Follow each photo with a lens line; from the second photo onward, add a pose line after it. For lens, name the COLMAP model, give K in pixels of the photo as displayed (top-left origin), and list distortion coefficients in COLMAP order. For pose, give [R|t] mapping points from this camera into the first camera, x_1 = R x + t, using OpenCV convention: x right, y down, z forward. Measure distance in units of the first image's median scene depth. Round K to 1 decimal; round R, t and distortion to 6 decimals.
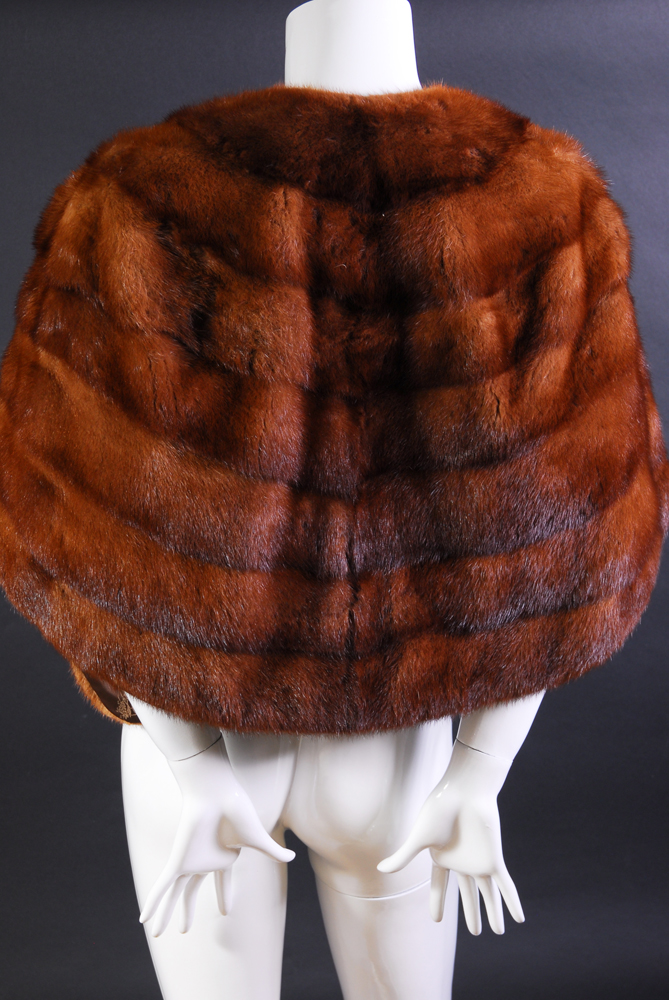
lens RADIAL K [[1909.3, 0, 337.9], [0, 1909.3, 500.9], [0, 0, 1]] dist [-0.027044, 0.000000]
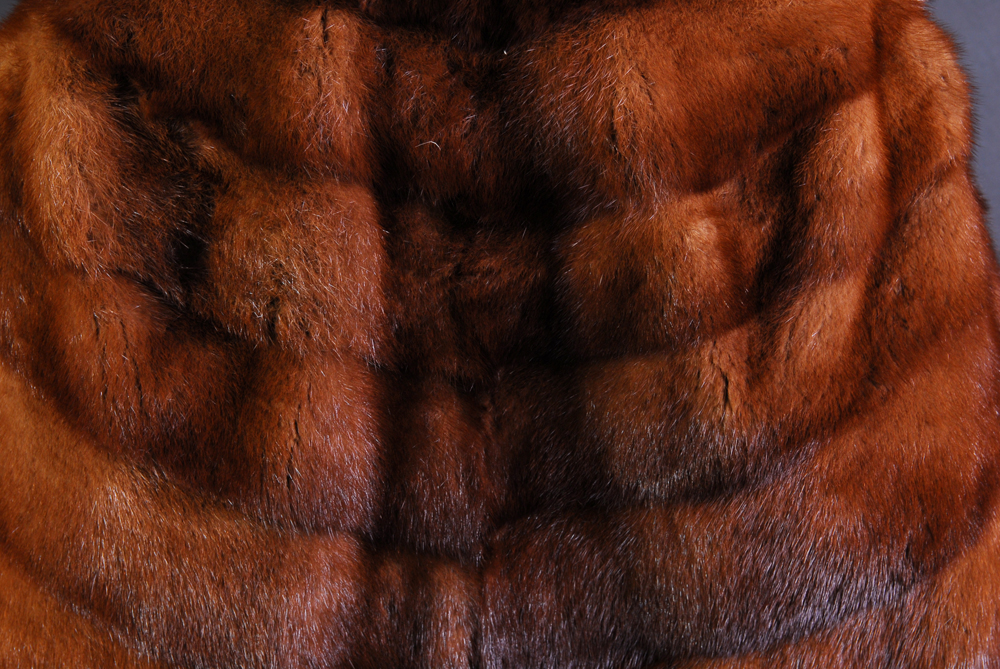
lens RADIAL K [[1909.3, 0, 465.1], [0, 1909.3, 353.7], [0, 0, 1]] dist [-0.027044, 0.000000]
pose [[0.987977, -0.025585, -0.152468, 0.094275], [0.013510, 0.996726, -0.079713, -0.017201], [0.154008, 0.076695, 0.985088, 0.449346]]
